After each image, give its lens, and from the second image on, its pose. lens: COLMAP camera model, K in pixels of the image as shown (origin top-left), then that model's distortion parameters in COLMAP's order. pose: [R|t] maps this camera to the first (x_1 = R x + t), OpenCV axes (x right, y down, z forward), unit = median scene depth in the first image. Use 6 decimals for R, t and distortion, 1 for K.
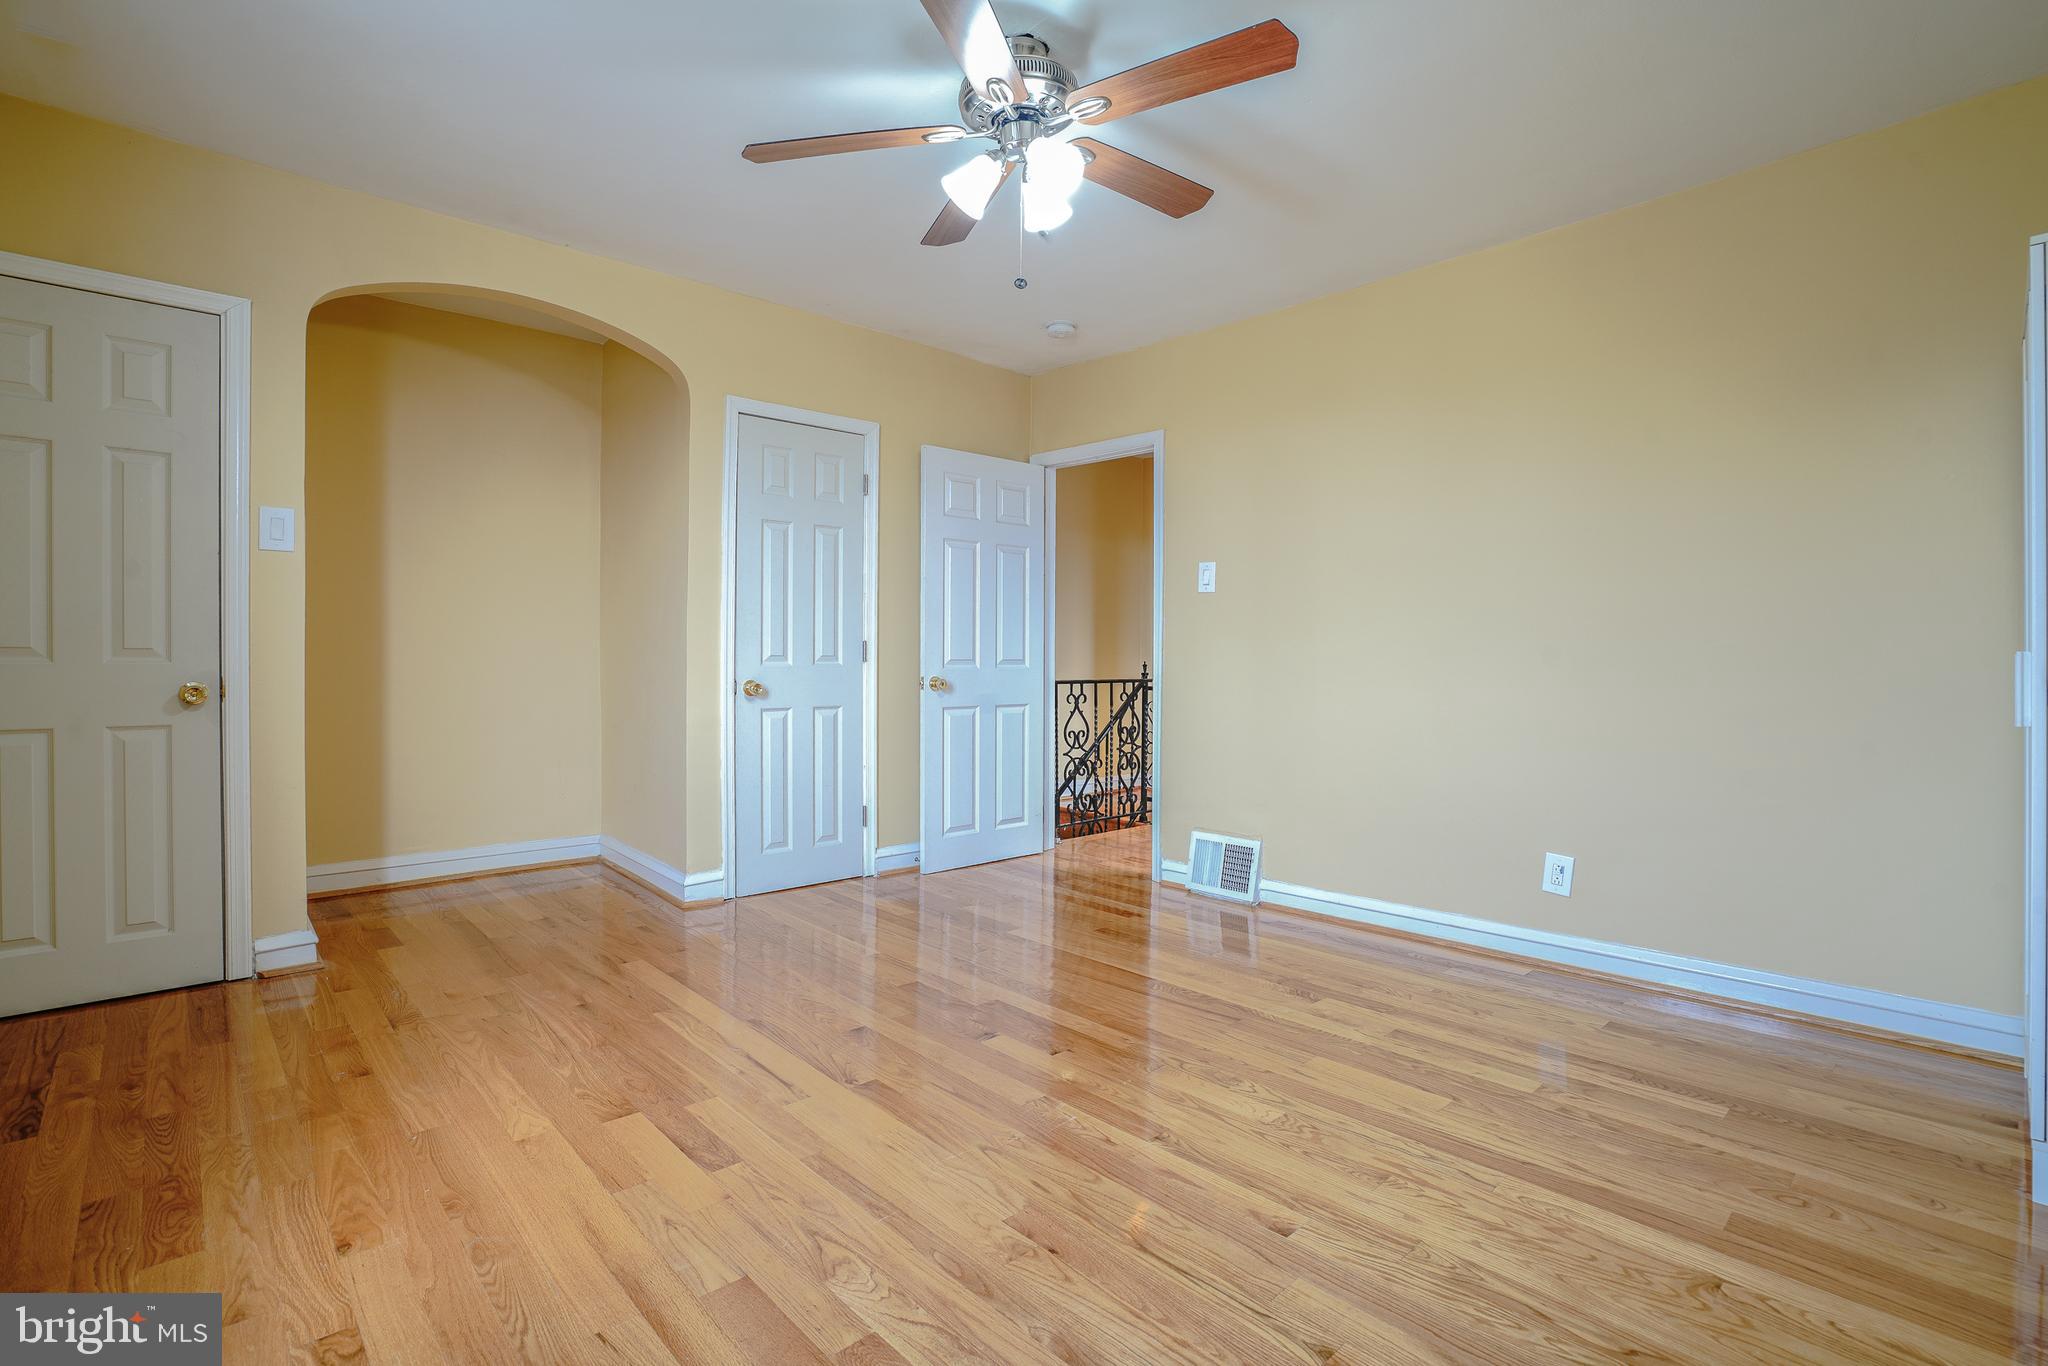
lens RADIAL K [[981.8, 0, 1034.5], [0, 981.8, 675.5], [0, 0, 1]] dist [-0.038160, 0.006884]
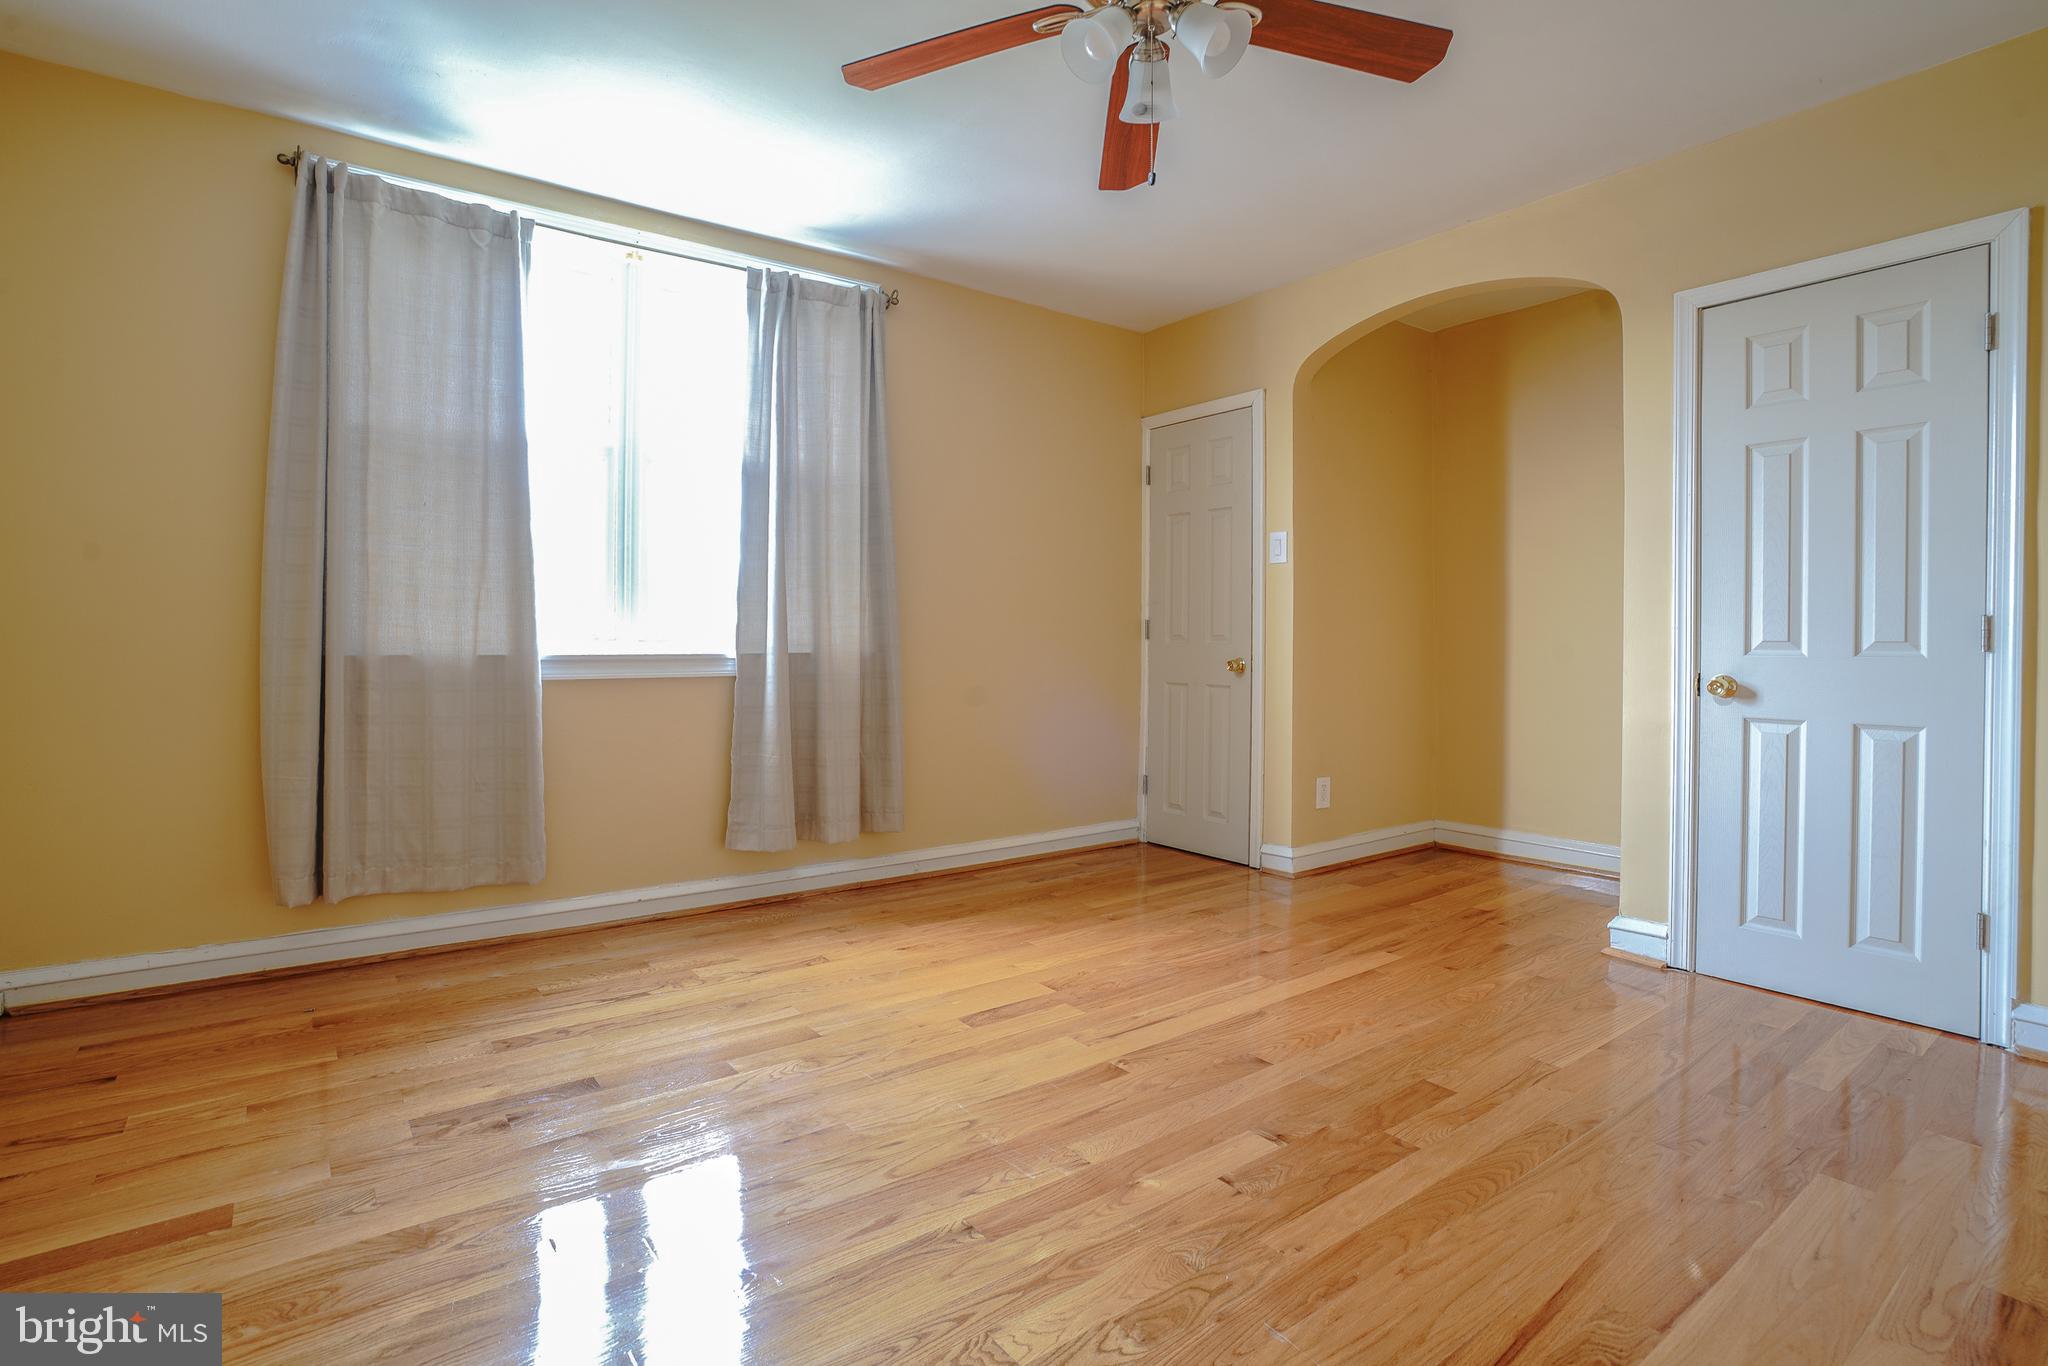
lens RADIAL K [[981.8, 0, 997.4], [0, 981.8, 643.5], [0, 0, 1]] dist [-0.038160, 0.006884]
pose [[-0.123196, -0.001728, -0.992381, 0.657389], [-0.026373, 0.999651, 0.001533, -0.007753], [0.992032, 0.026361, -0.123199, 0.790576]]
